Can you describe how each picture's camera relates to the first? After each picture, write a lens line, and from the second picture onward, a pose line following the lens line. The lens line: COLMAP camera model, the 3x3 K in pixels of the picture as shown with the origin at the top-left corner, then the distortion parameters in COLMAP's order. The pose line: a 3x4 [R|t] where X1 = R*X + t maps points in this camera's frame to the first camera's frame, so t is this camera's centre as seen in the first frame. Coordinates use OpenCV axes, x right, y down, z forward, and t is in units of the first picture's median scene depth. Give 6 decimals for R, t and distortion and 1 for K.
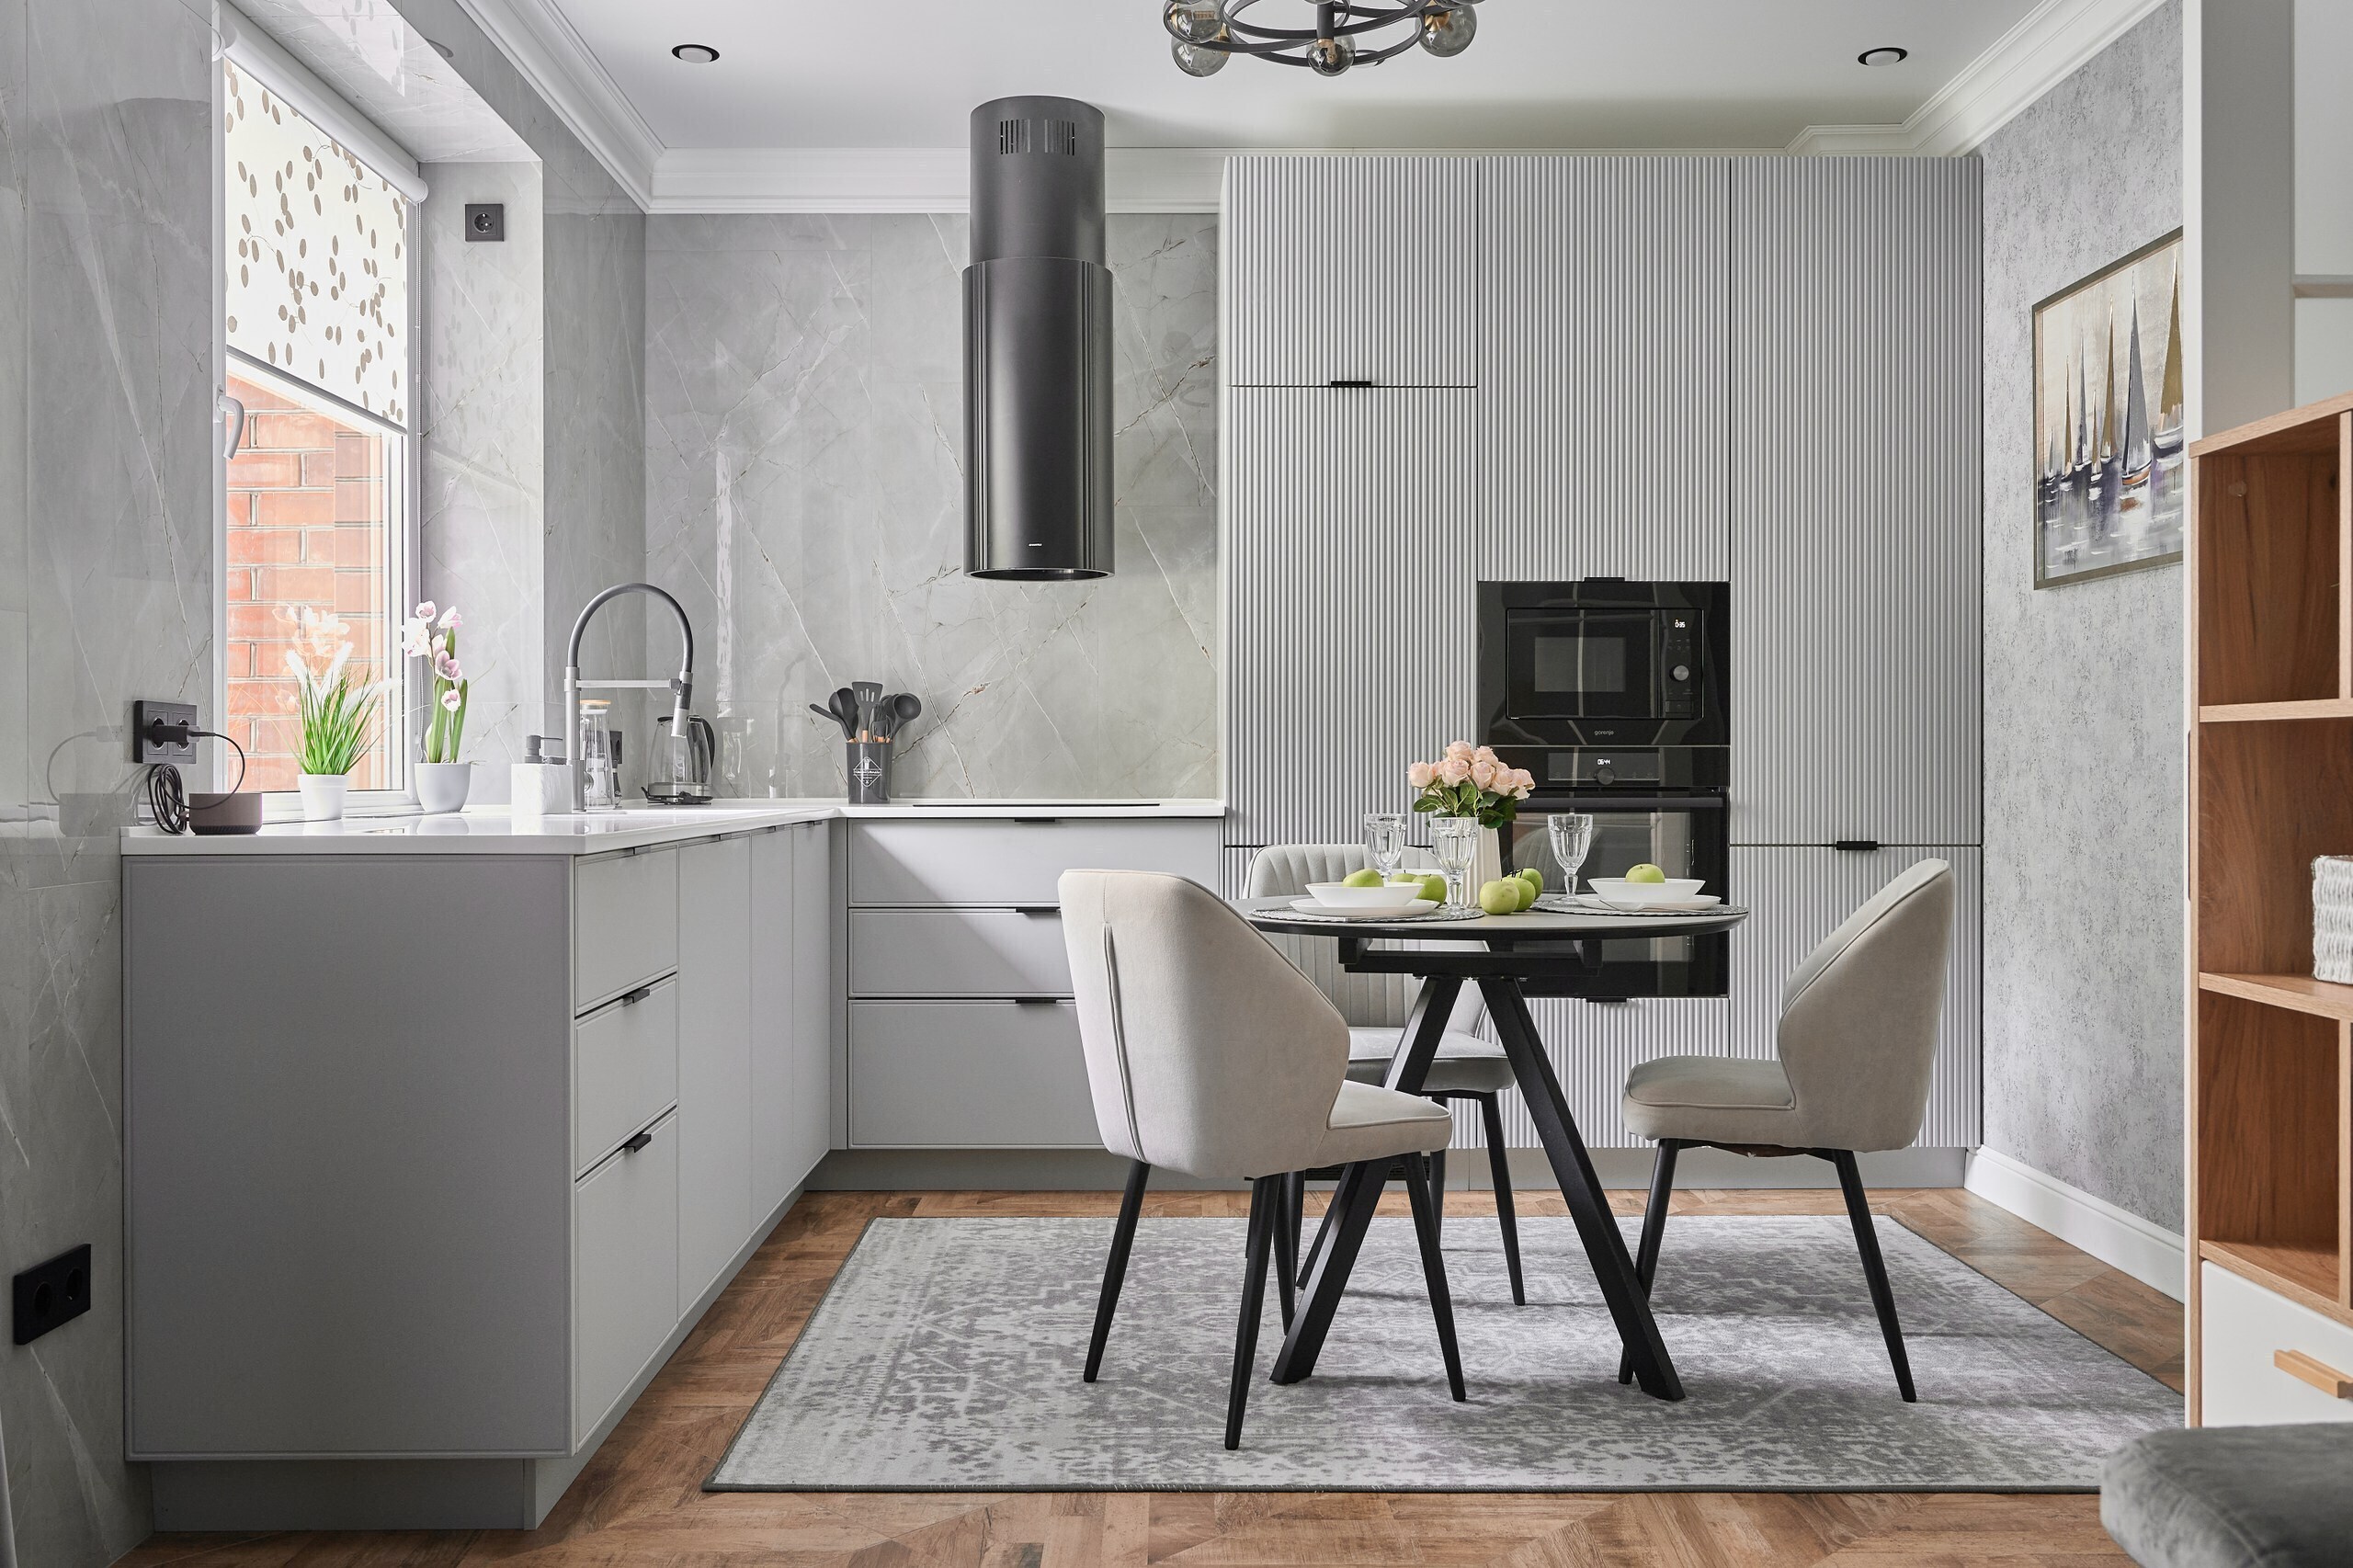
lens RADIAL K [[1975.2, 0, 1164.4], [0, 1975.2, 774.3], [0, 0, 1]] dist [-0.007786, -0.003453]
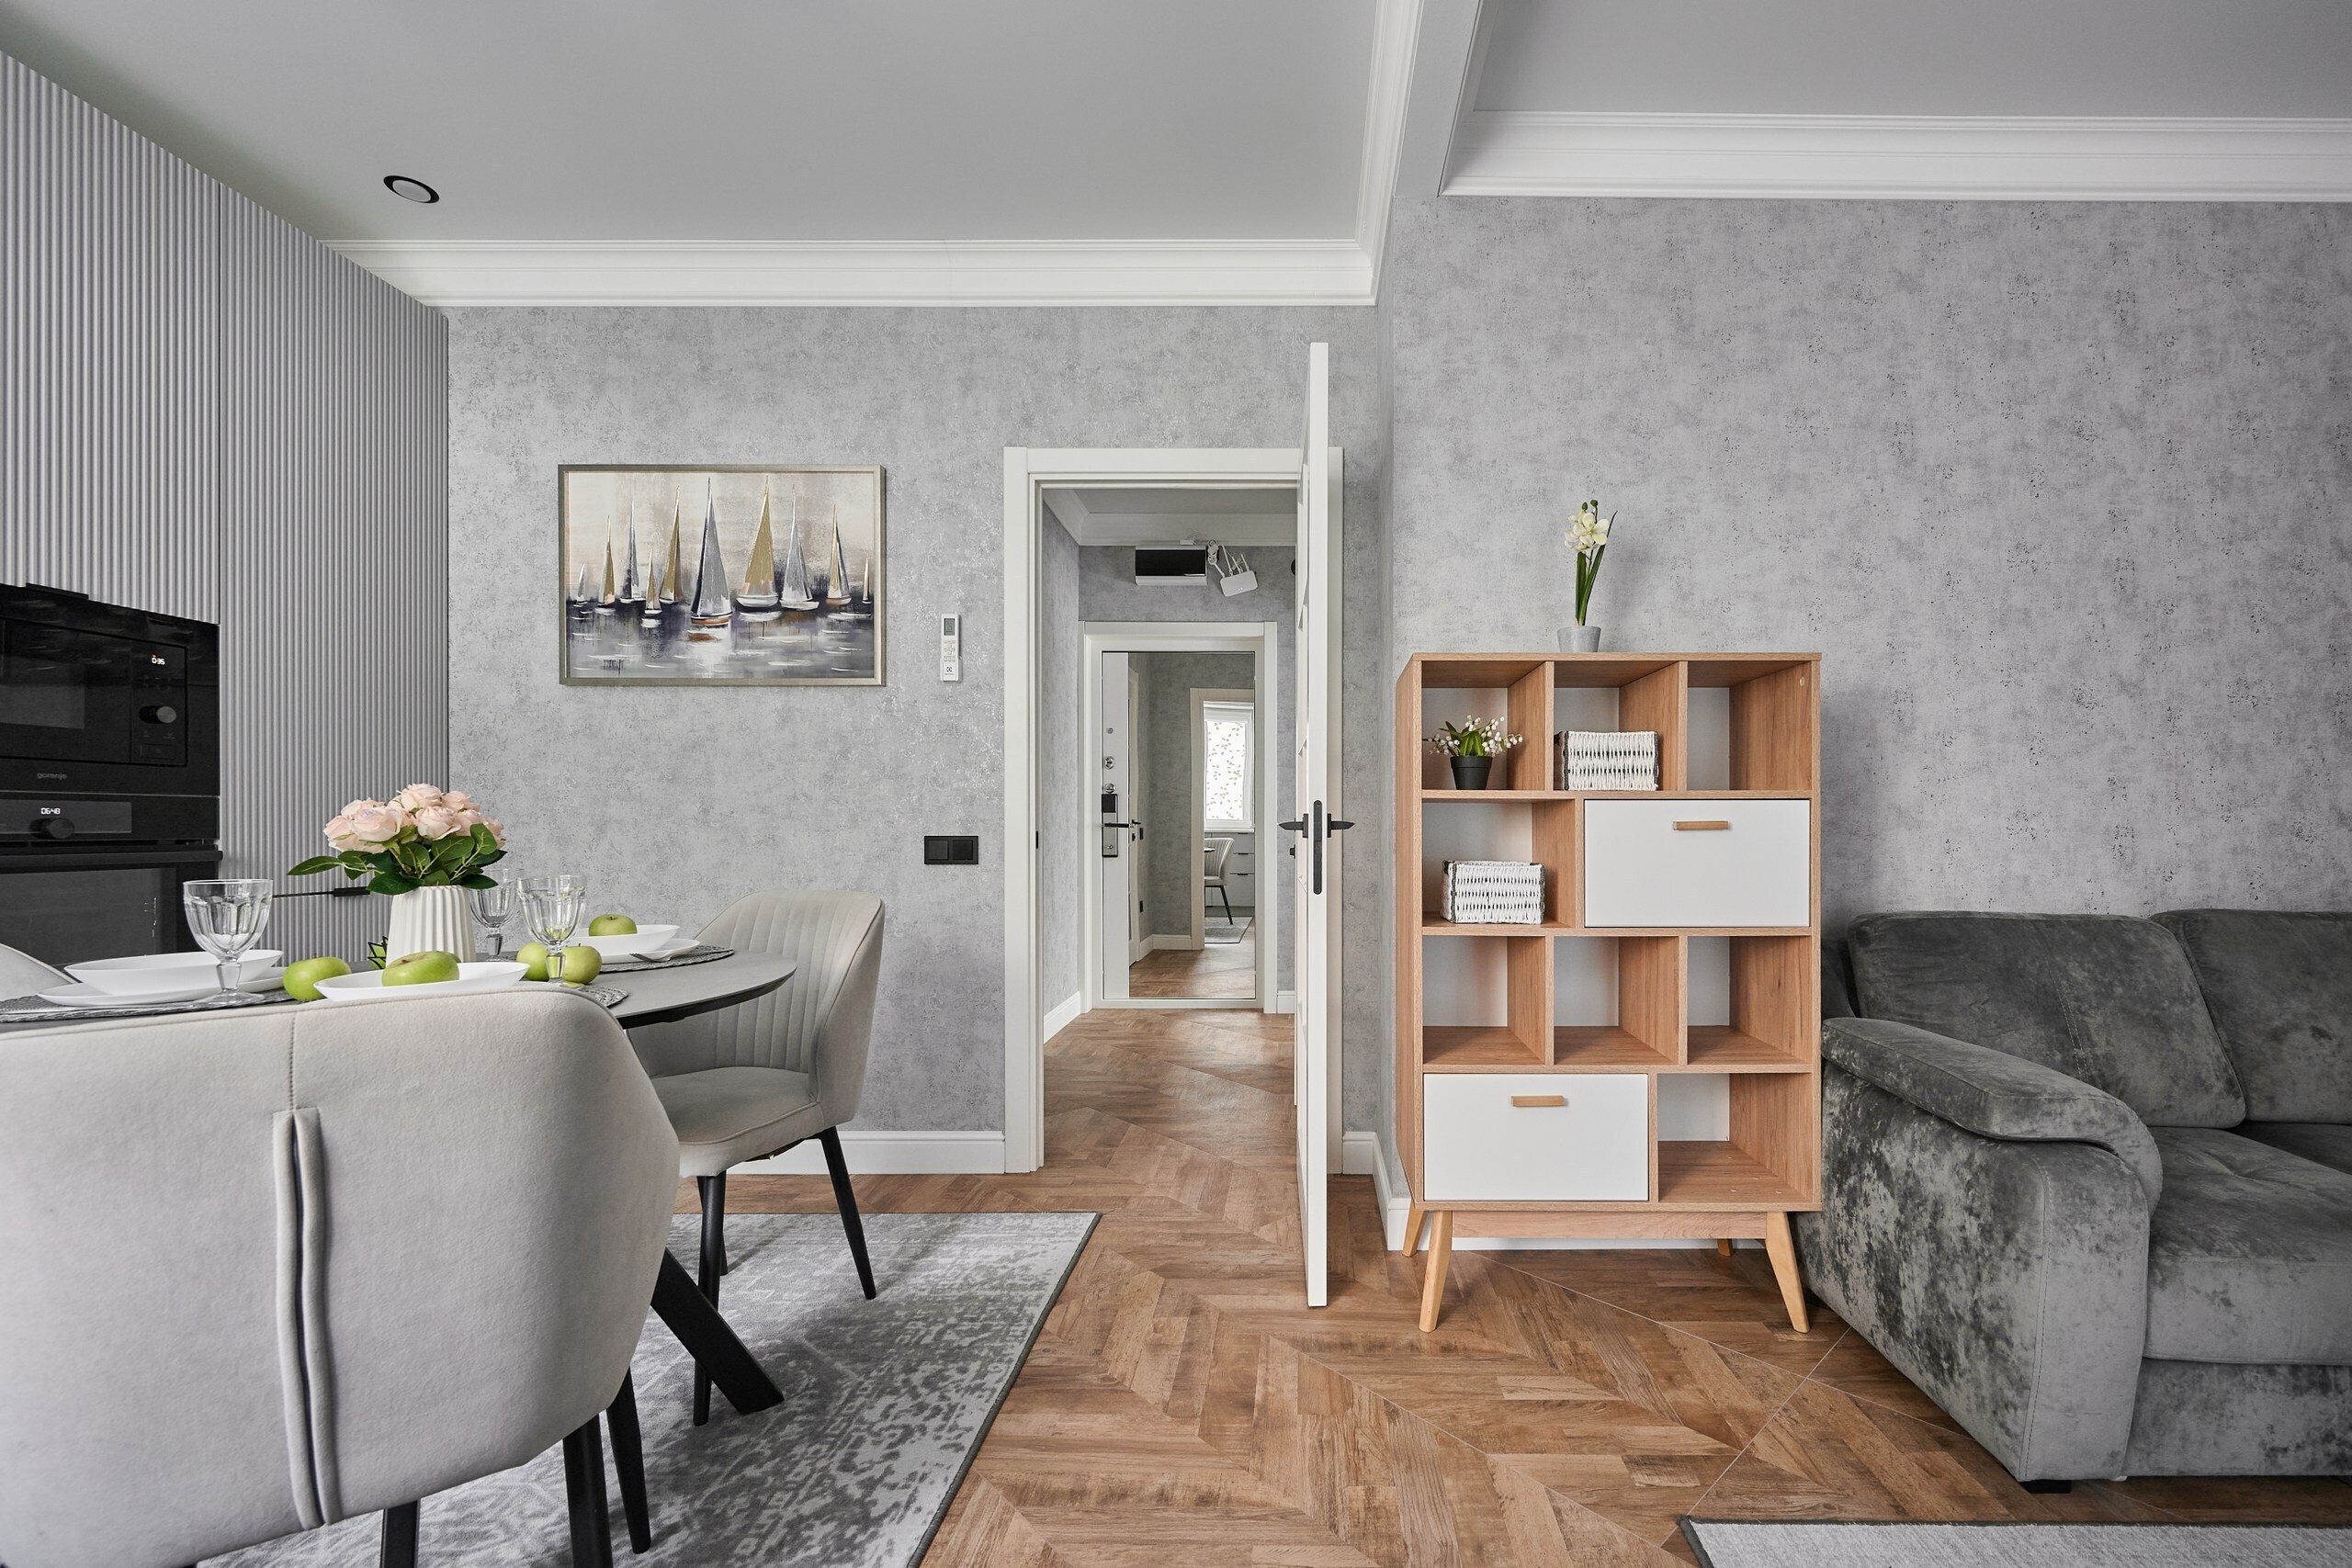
lens RADIAL K [[969.8, 0, 1300.5], [0, 969.8, 827.6], [0, 0, 1]] dist [-0.007555, 0.001506]
pose [[-0.004057, -0.001768, 0.999990, -0.201956], [0.000460, 0.999998, 0.001770, 0.000278], [-0.999992, 0.000467, -0.004056, 0.526914]]
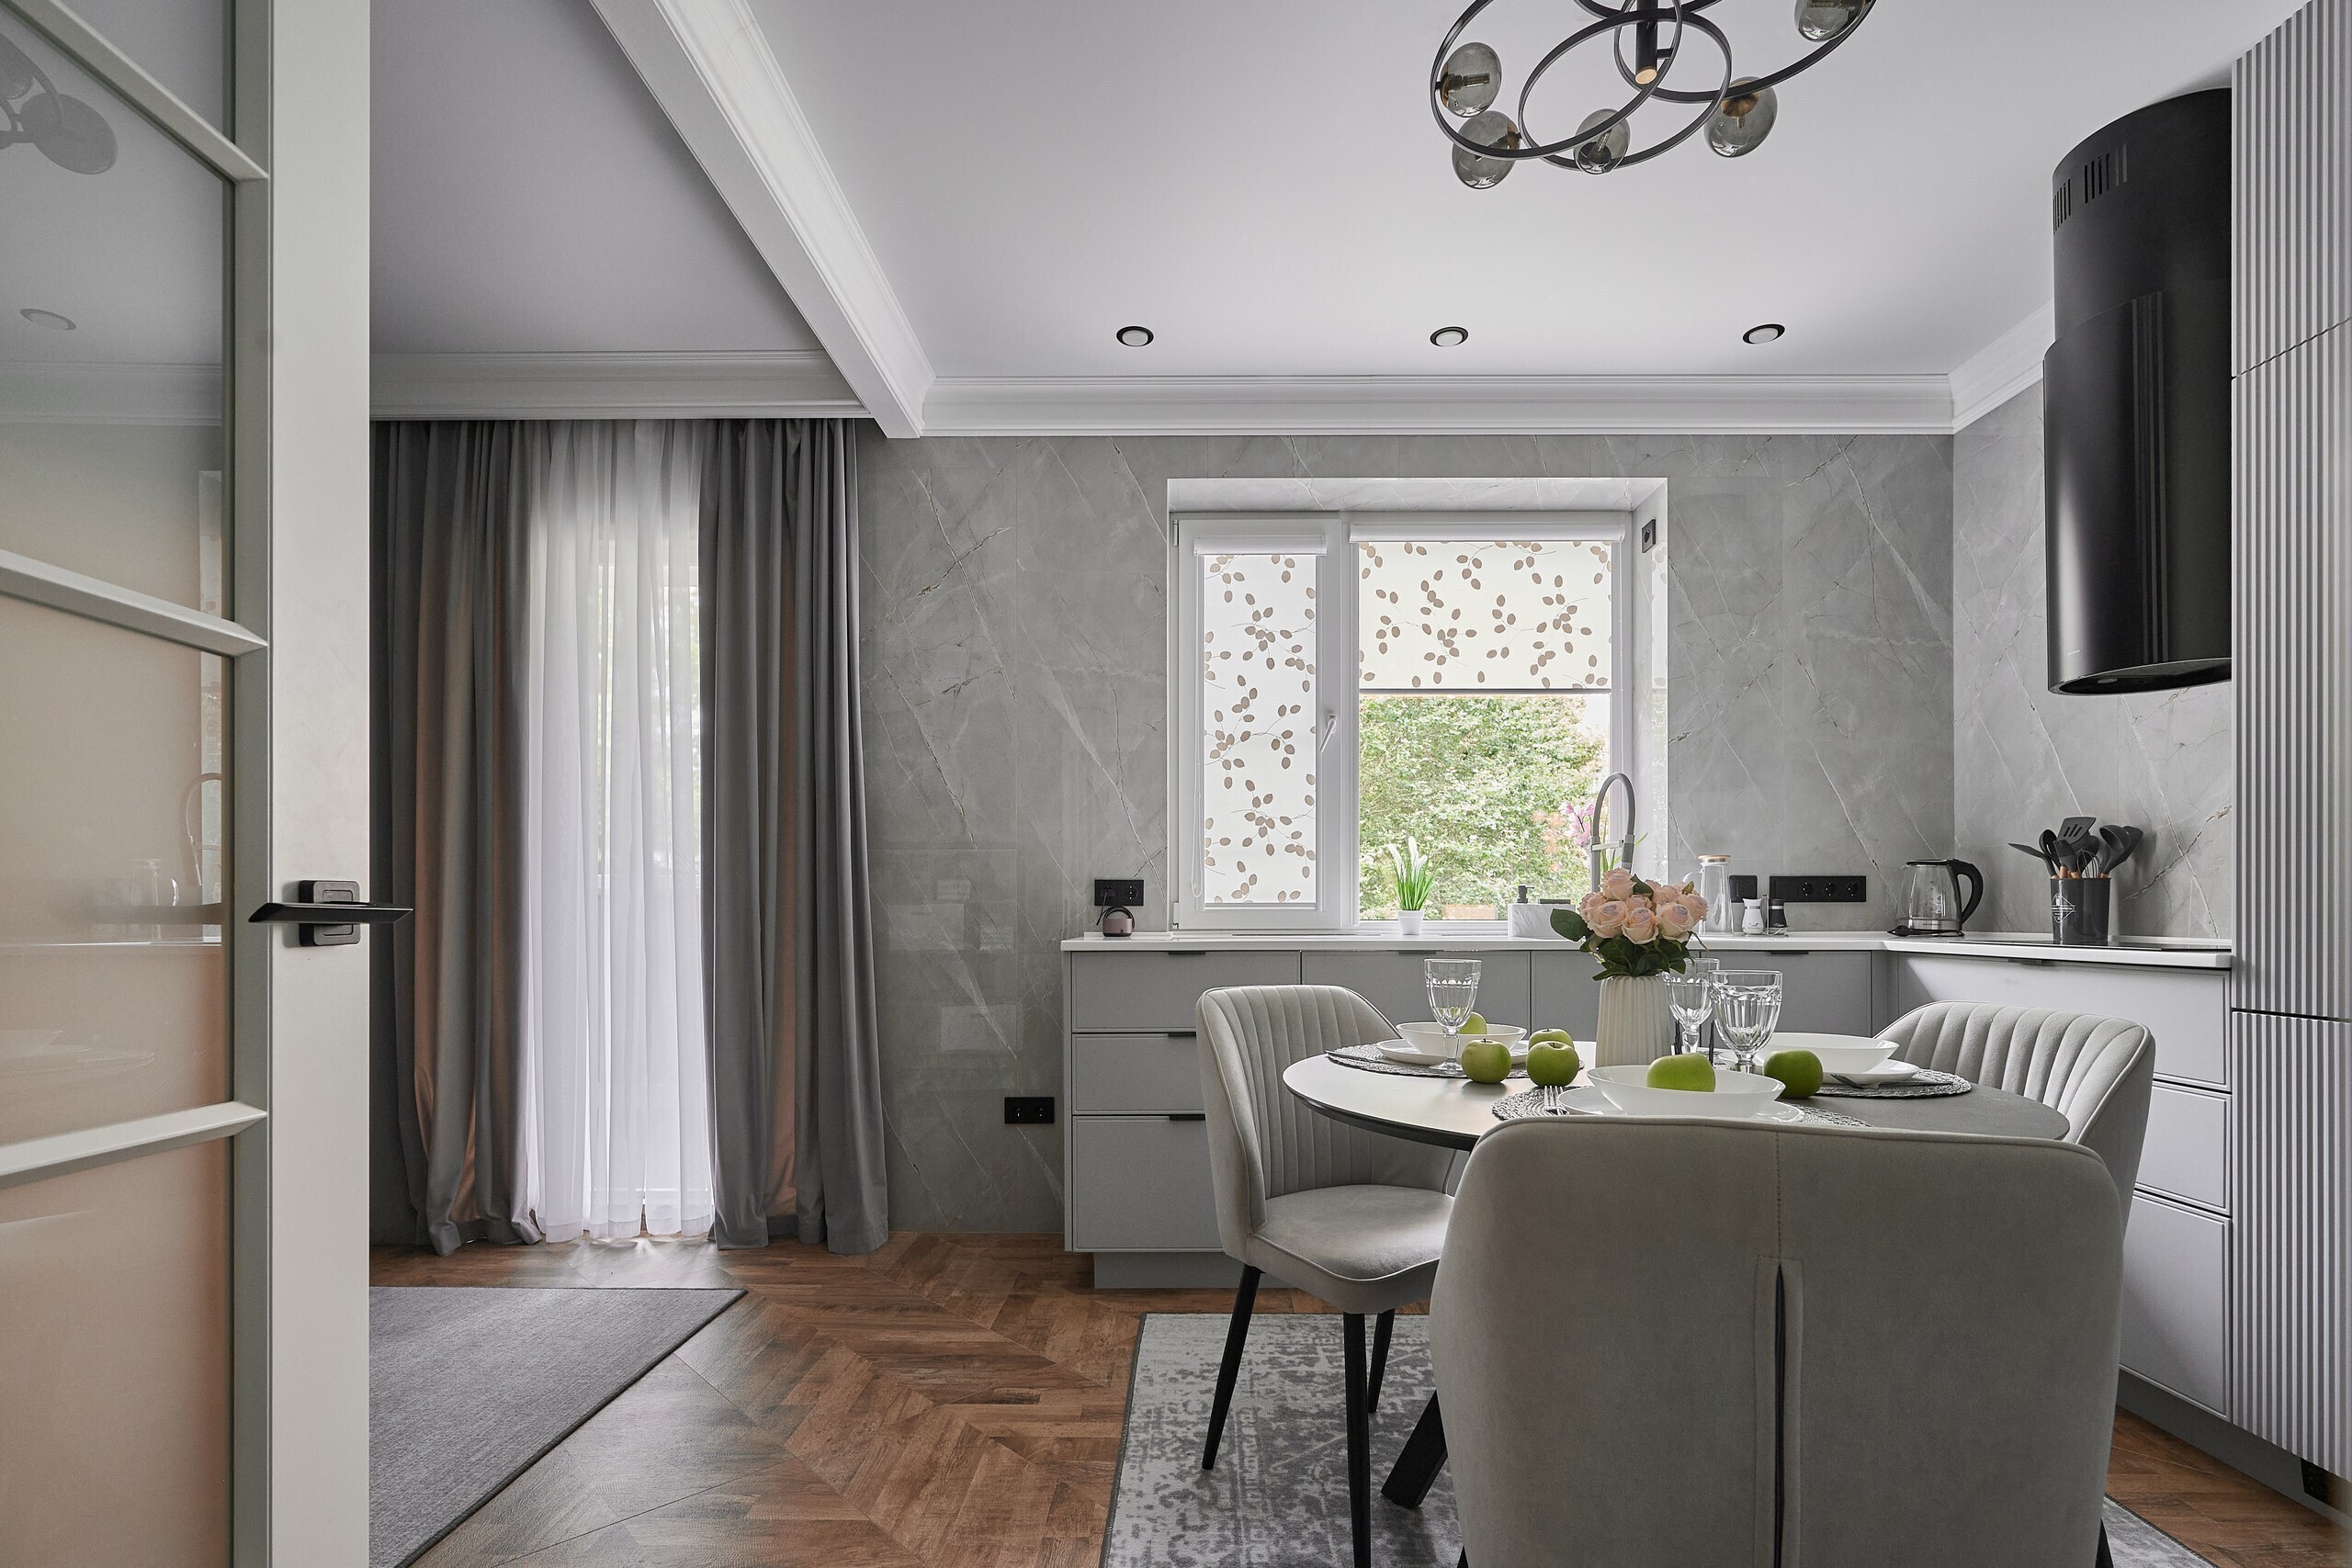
lens RADIAL K [[1085.5, 0, 1192.1], [0, 1085.5, 908.6], [0, 0, 1]] dist [0.000573, 0.000210]
pose [[-0.009043, -0.002120, -0.999957, 0.480414], [-0.000464, 0.999998, -0.002116, 0.000504], [0.999959, 0.000445, -0.009044, 0.682819]]
